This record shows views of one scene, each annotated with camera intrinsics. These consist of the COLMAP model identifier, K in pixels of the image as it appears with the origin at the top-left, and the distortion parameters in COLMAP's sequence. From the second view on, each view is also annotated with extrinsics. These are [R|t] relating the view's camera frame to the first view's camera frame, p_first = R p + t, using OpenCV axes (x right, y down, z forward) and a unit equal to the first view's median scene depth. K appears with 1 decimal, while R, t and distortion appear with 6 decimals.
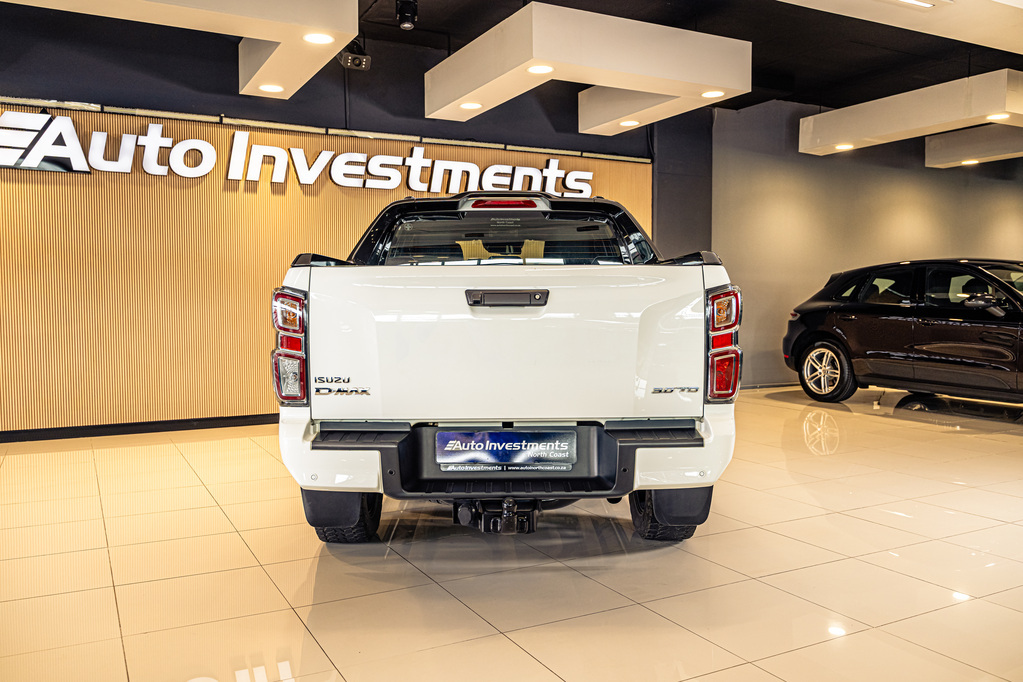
lens RADIAL K [[832.1, 0, 511.5], [0, 832.1, 341.0], [0, 0, 1]] dist [0.002023, 0.000479]
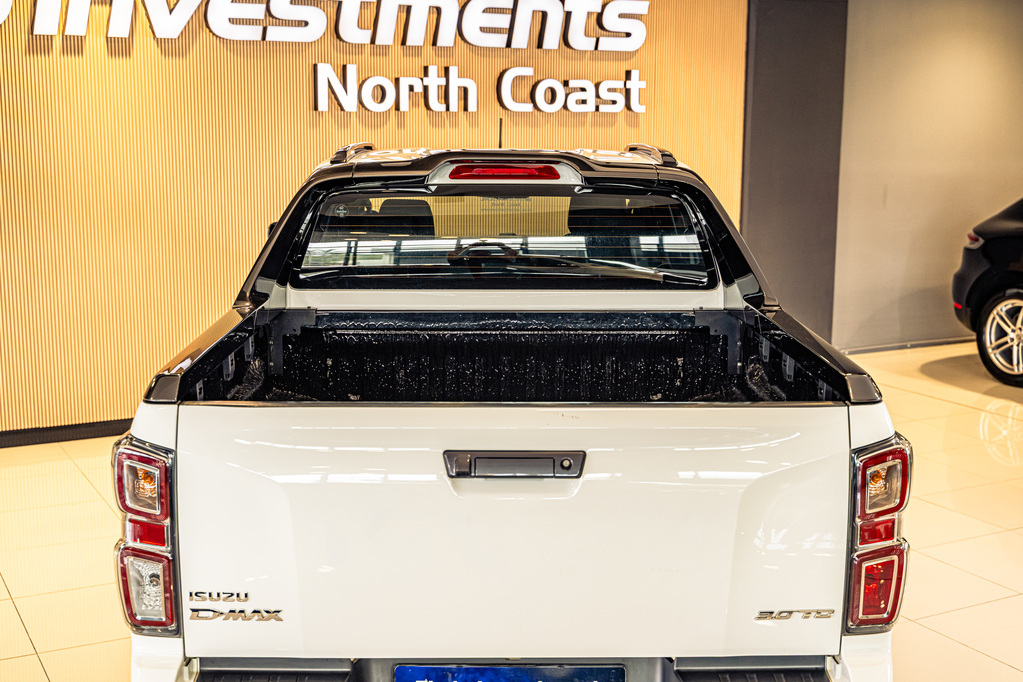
lens RADIAL K [[1337.0, 0, 511.5], [0, 1337.0, 341.0], [0, 0, 1]] dist [0.005341, -0.038165]
pose [[0.999944, 0.008301, 0.006521, -0.005898], [-0.009049, 0.992155, 0.124682, -0.104530], [-0.005435, -0.124735, 0.992175, 0.030877]]
